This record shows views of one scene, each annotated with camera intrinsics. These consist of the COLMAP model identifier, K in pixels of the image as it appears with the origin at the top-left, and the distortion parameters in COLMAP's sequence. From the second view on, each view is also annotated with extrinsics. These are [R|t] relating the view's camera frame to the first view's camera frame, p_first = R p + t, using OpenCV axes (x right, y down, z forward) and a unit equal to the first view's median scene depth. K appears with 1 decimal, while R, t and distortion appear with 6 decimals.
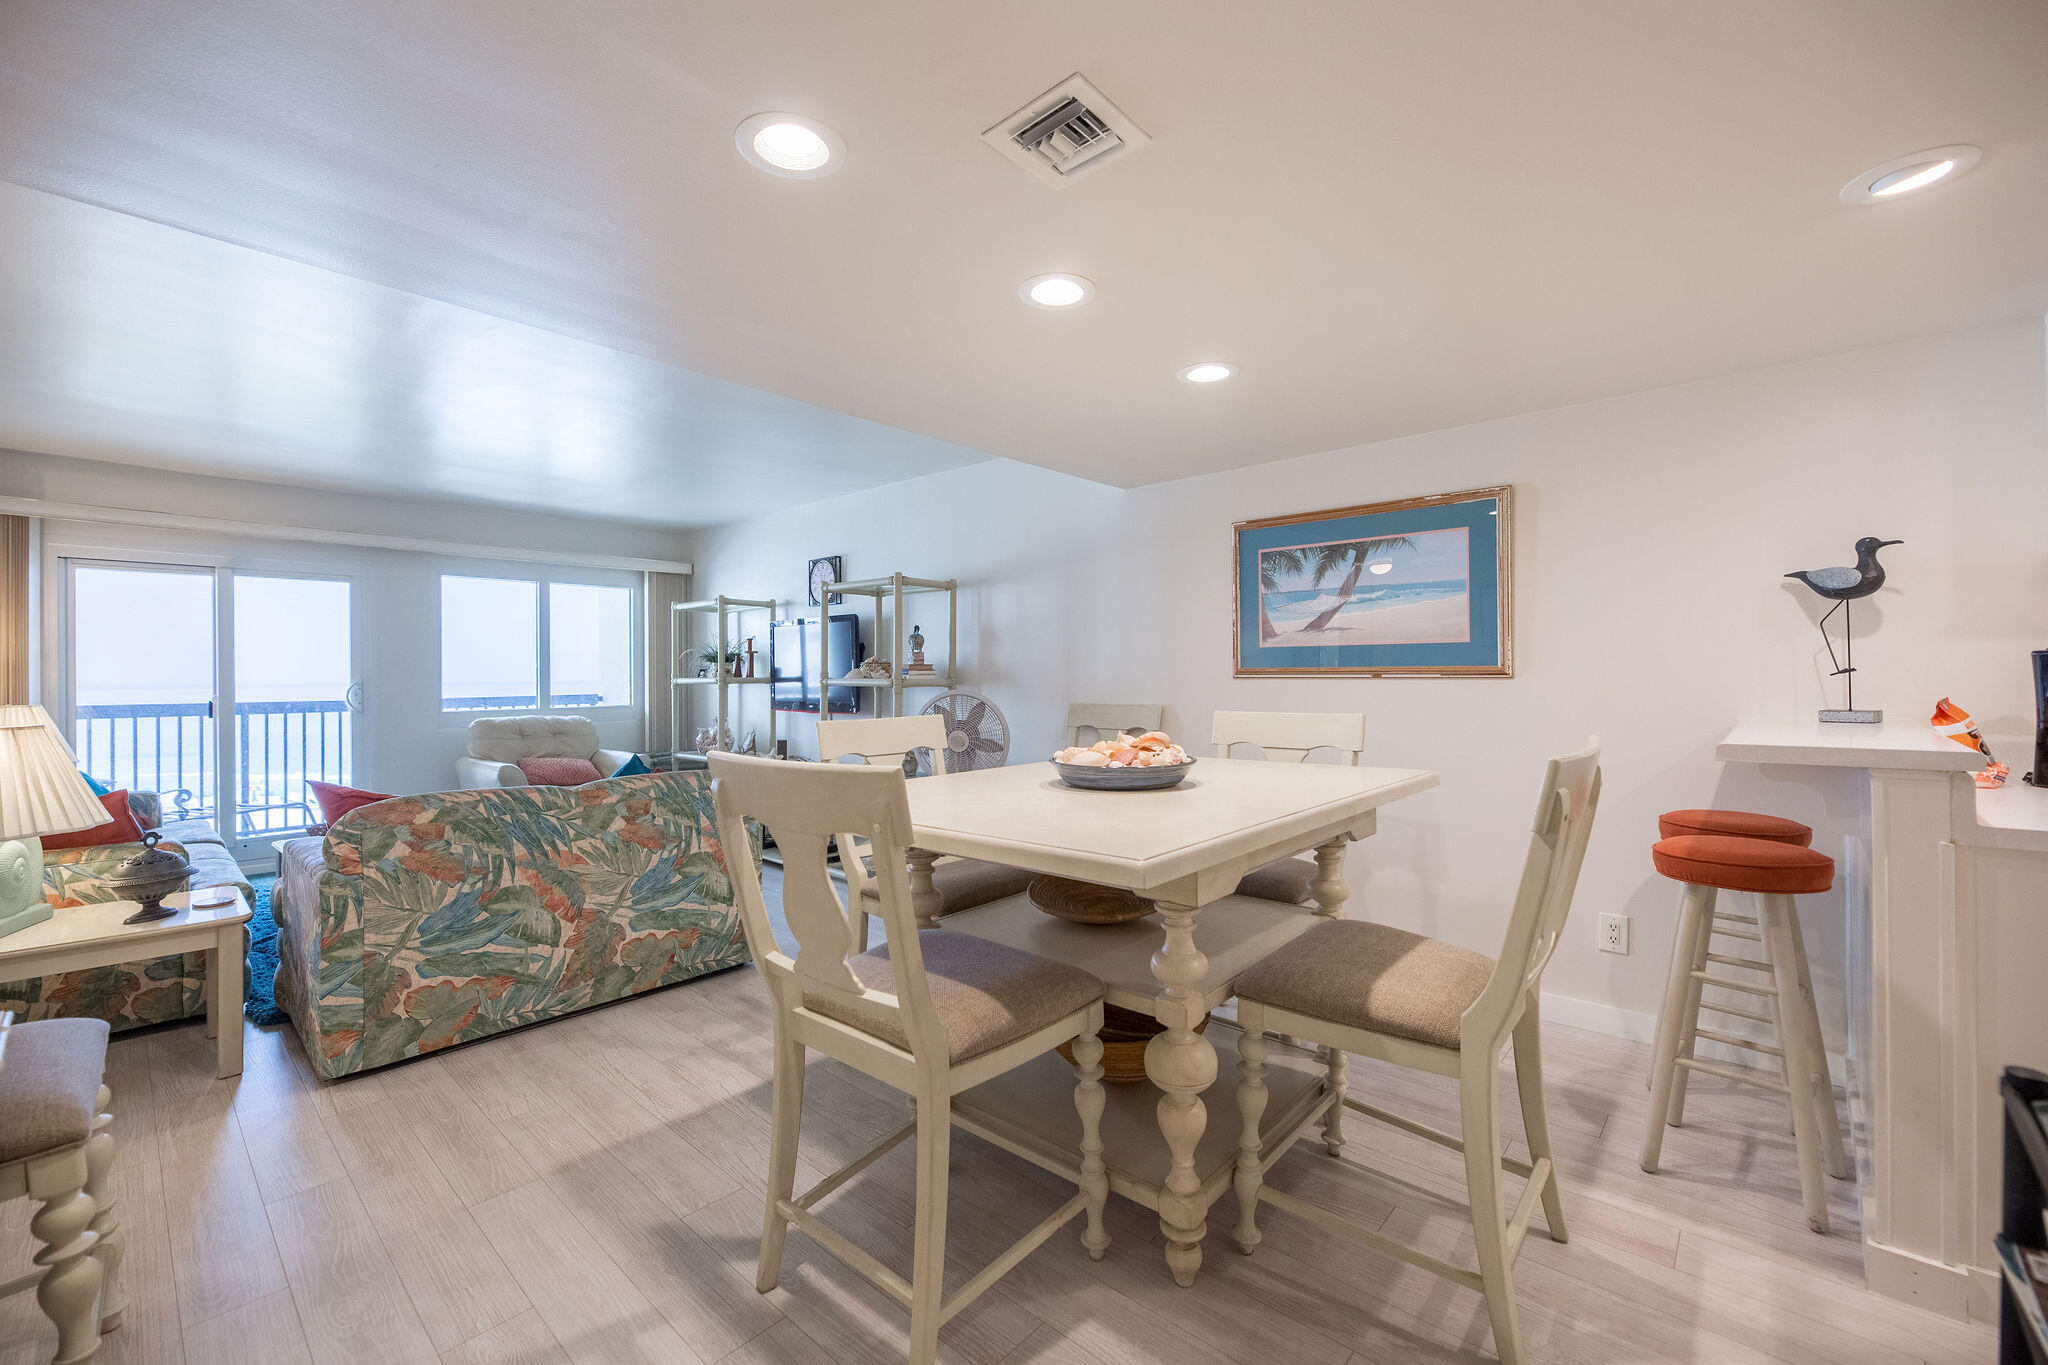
lens RADIAL K [[837.9, 0, 1020.6], [0, 837.9, 672.4], [0, 0, 1]] dist [0.002133, 0.000153]
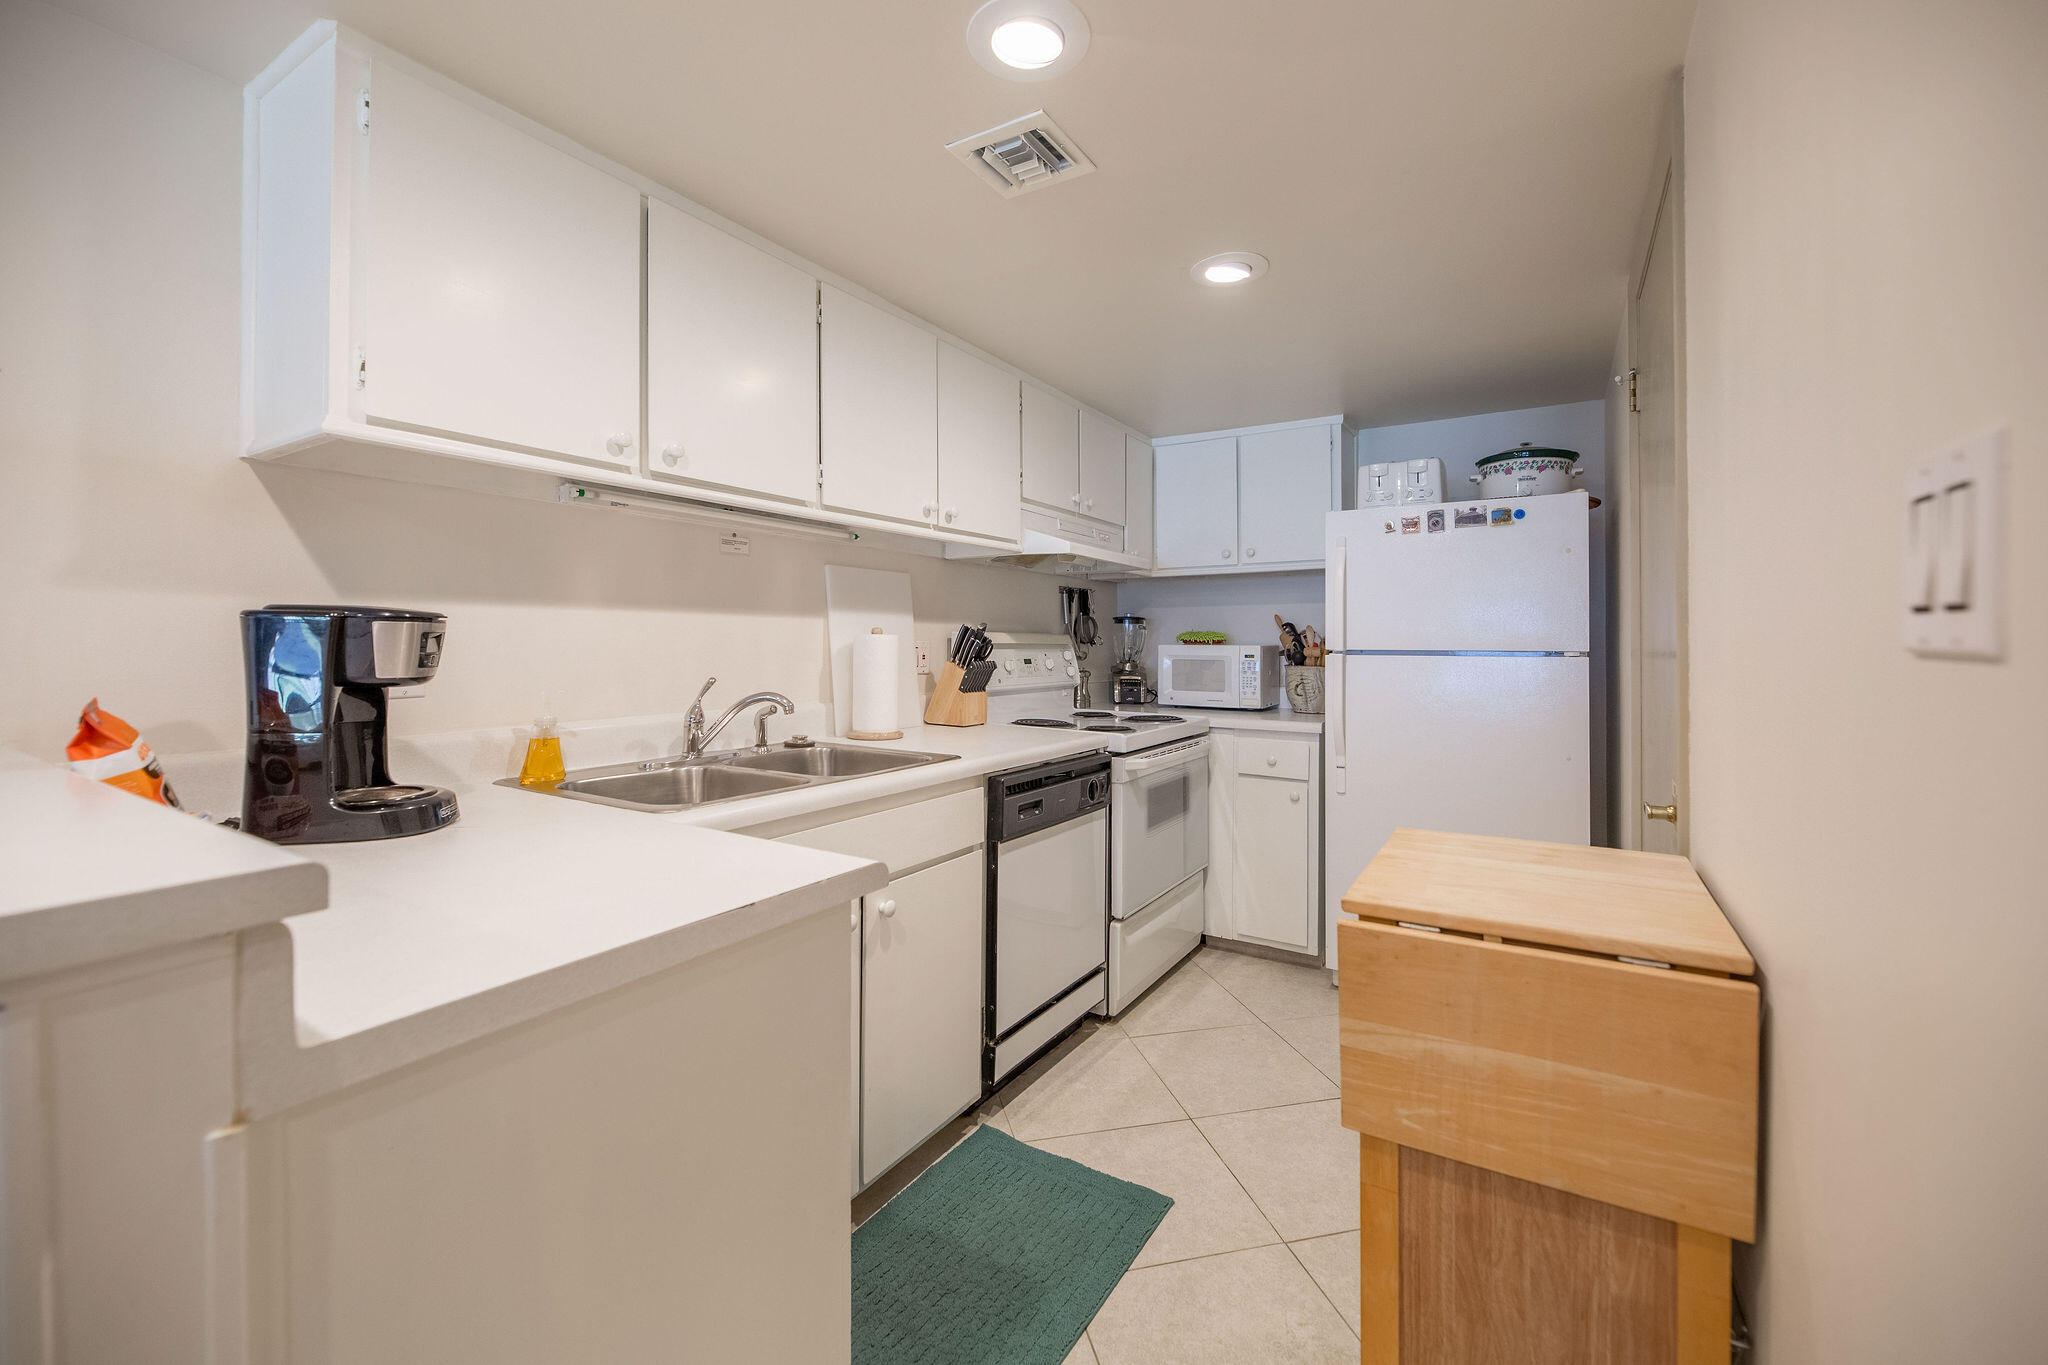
lens RADIAL K [[837.9, 0, 1020.6], [0, 837.9, 672.4], [0, 0, 1]] dist [0.002133, 0.000153]
pose [[-0.171960, -0.027840, 0.984710, 0.334462], [-0.004213, 0.999612, 0.027526, -0.000372], [-0.985095, 0.000585, -0.172011, 0.348783]]
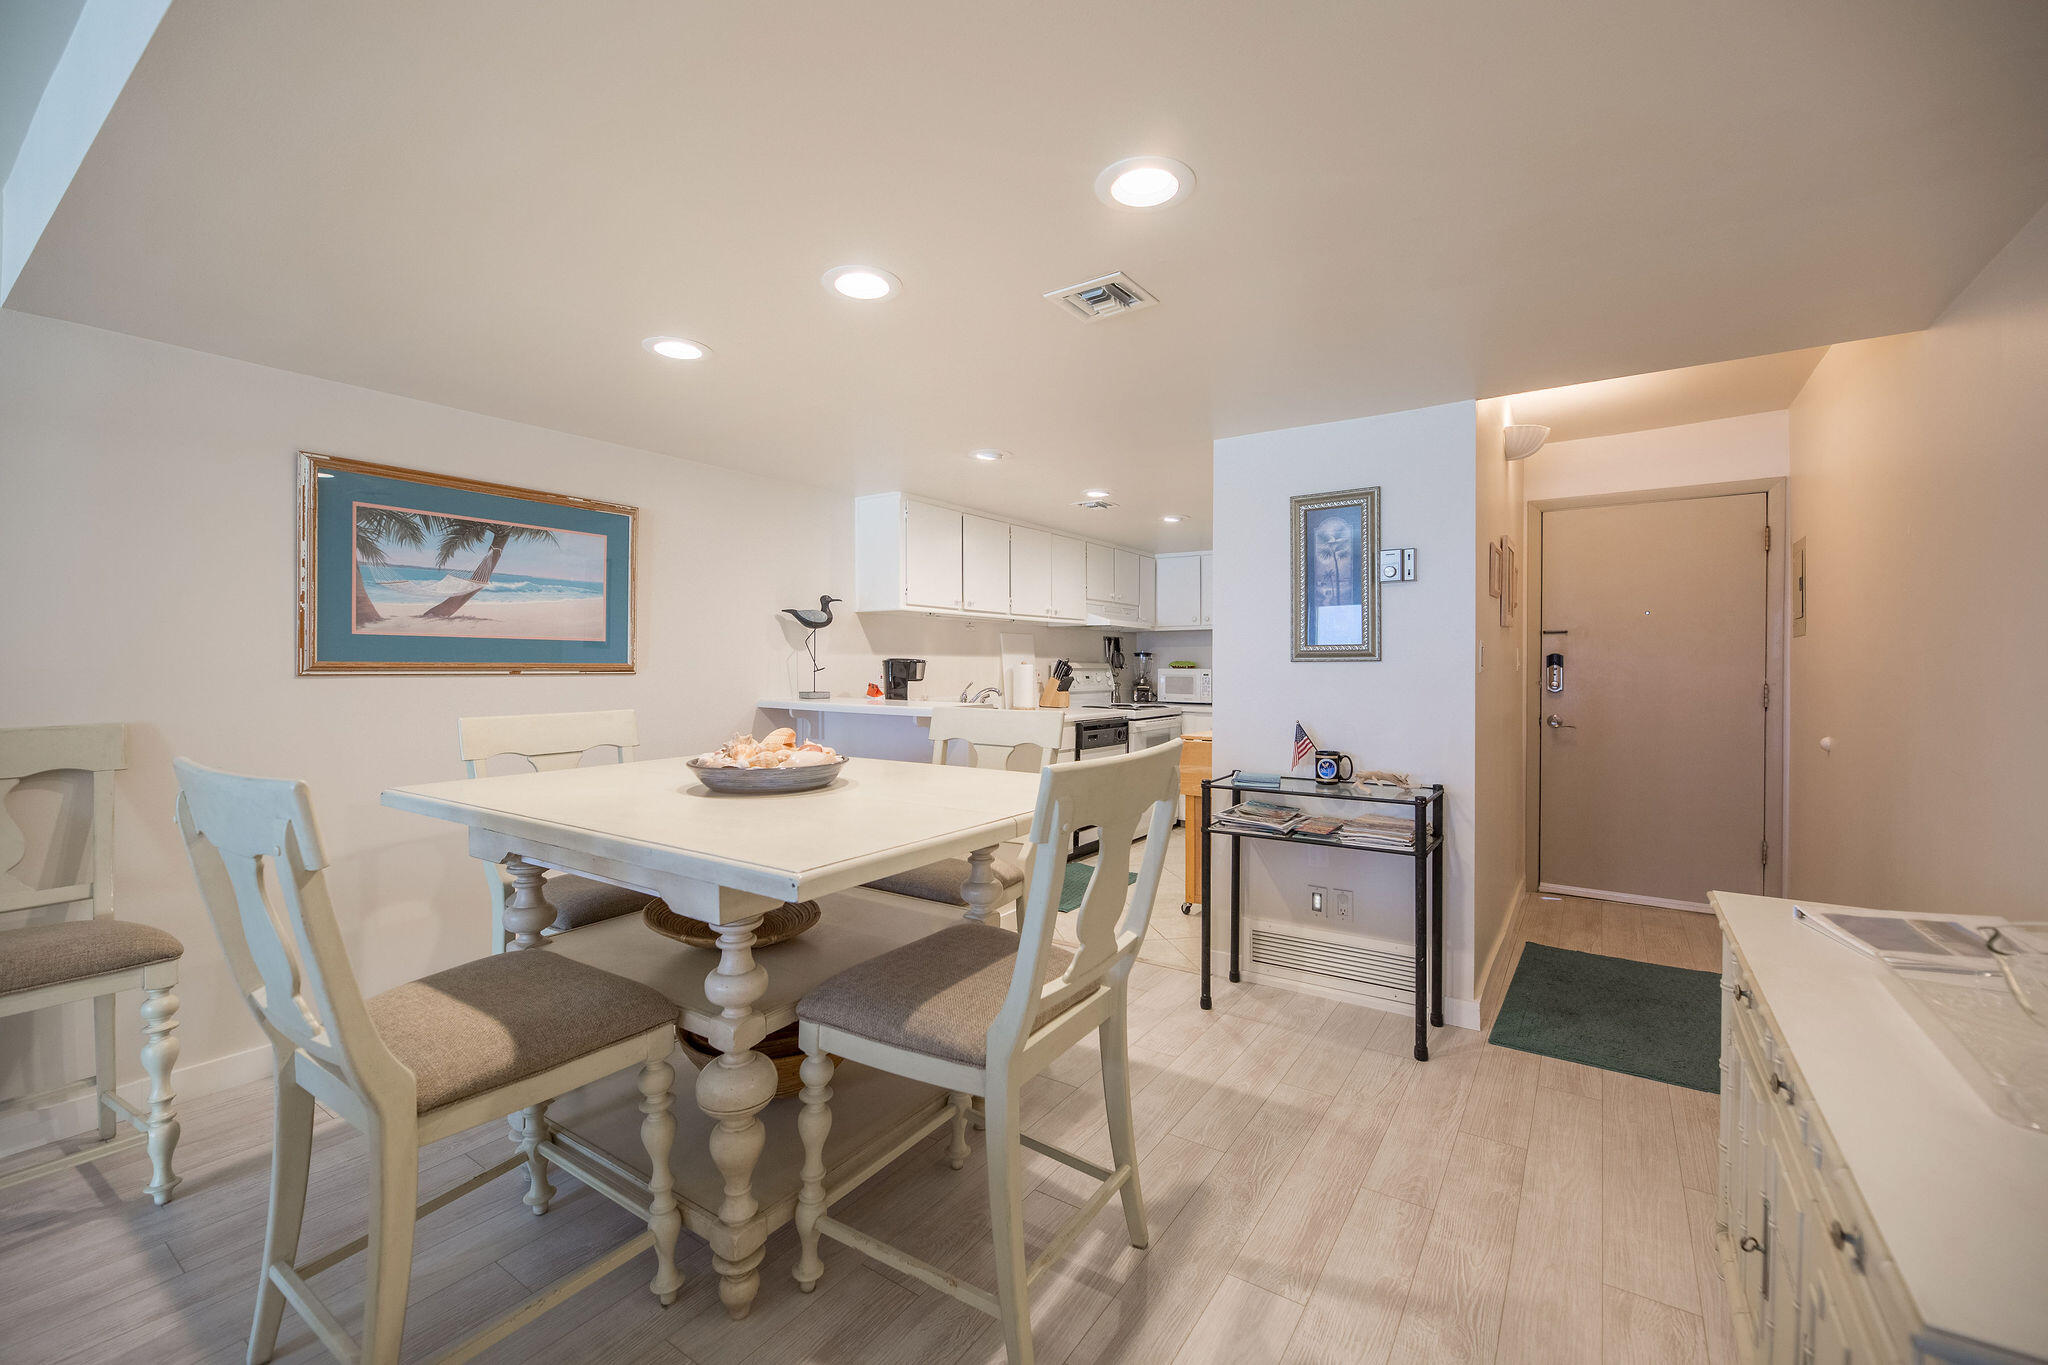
lens RADIAL K [[837.9, 0, 1020.6], [0, 837.9, 672.4], [0, 0, 1]] dist [0.002133, 0.000153]
pose [[-0.127261, -0.003690, 0.991862, -0.580964], [-0.006426, 0.999975, 0.002896, -0.002040], [-0.991848, -0.006005, -0.127282, 0.567694]]
